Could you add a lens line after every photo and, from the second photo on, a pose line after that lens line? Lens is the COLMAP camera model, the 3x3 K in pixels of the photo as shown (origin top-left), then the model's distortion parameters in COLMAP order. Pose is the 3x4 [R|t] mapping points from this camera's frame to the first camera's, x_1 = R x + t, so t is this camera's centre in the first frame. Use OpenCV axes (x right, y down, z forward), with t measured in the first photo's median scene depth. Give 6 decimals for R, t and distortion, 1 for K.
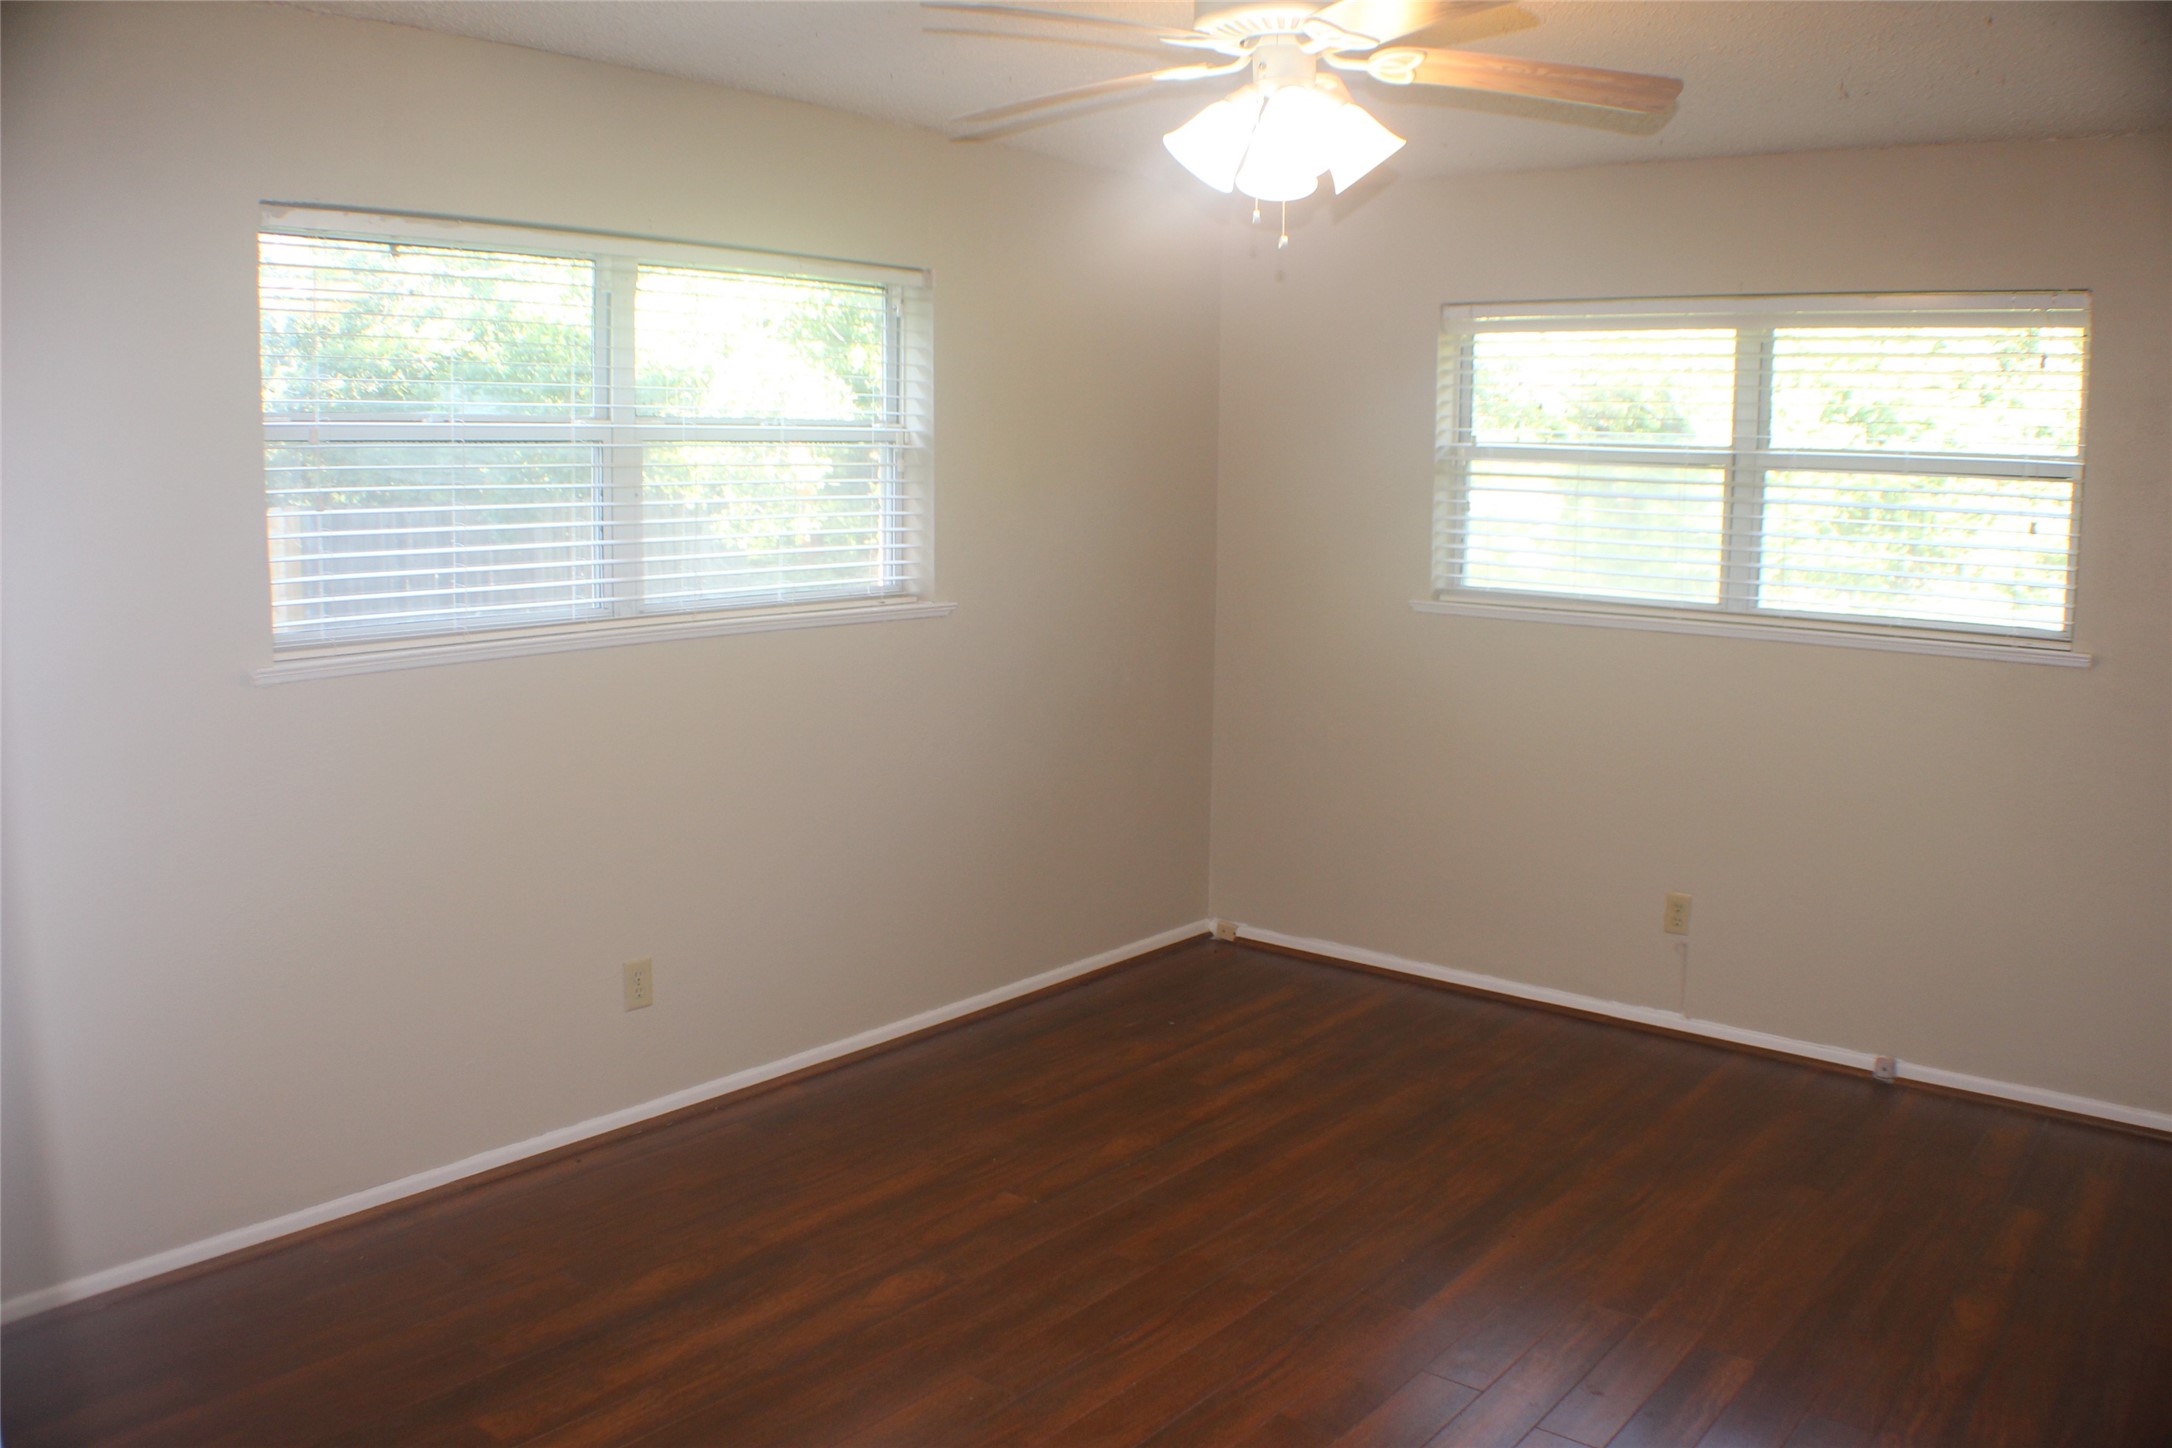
lens RADIAL K [[1647.7, 0, 1185.9], [0, 1647.7, 707.6], [0, 0, 1]] dist [-0.198267, 0.076946]
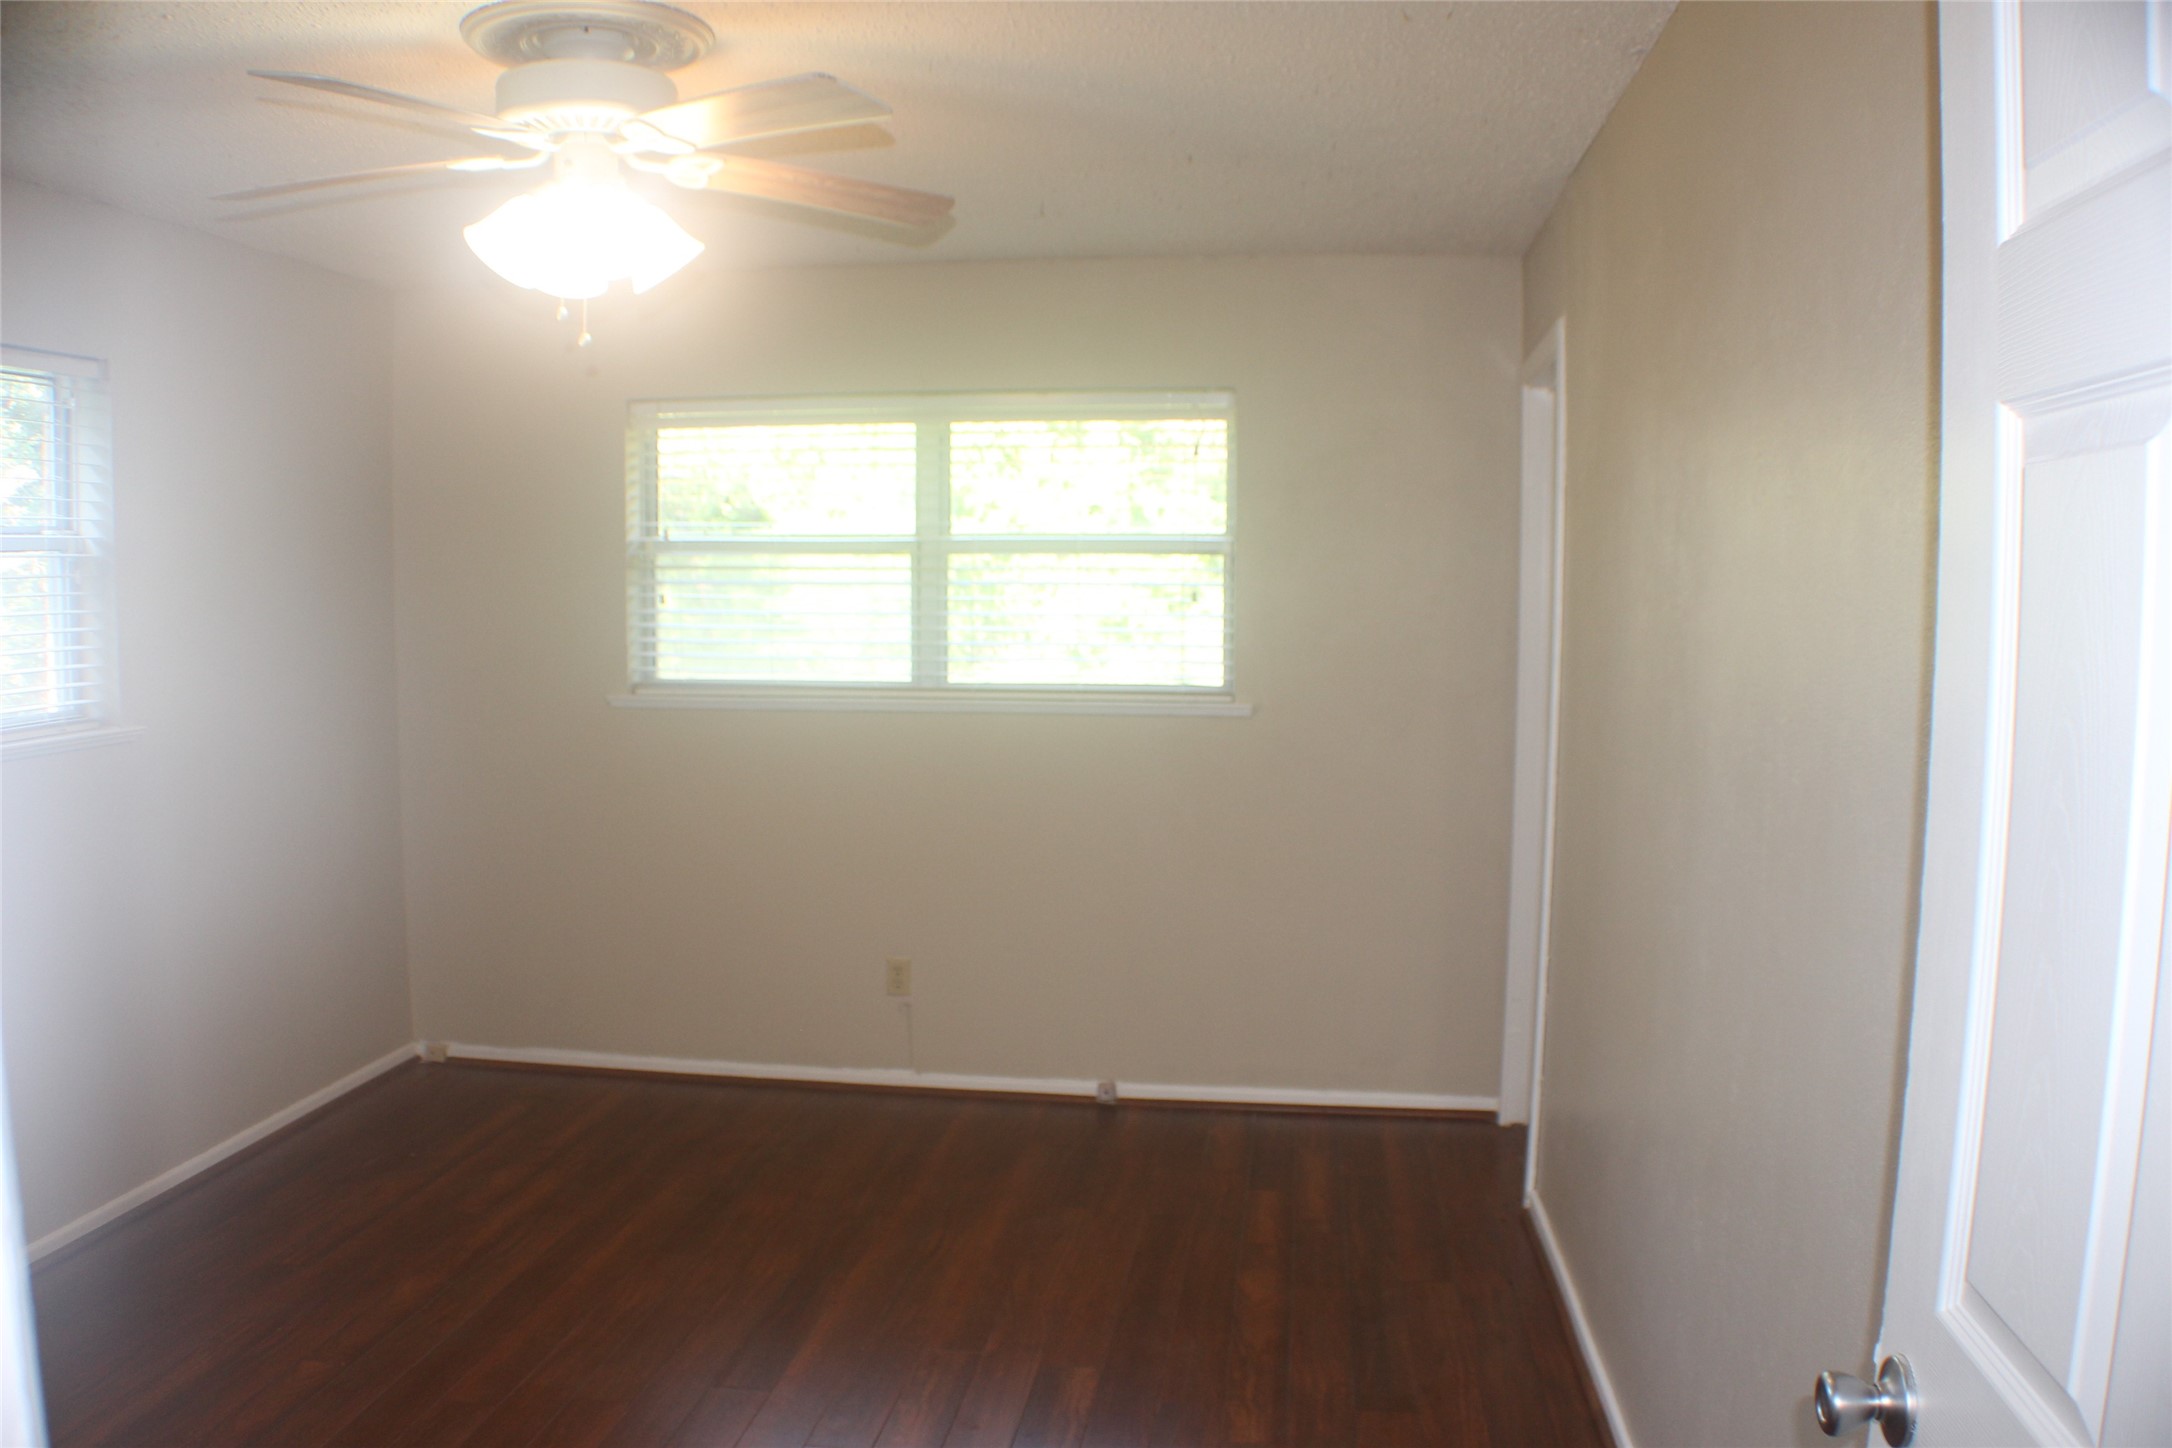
lens RADIAL K [[1632.3, 0, 1086.0], [0, 1632.3, 724.0], [0, 0, 1]] dist [-0.191999, 0.065667]
pose [[0.865383, -0.062303, 0.497223, -0.110258], [0.083718, 0.996271, -0.020869, -0.004180], [-0.494068, 0.059686, 0.867372, 0.011713]]
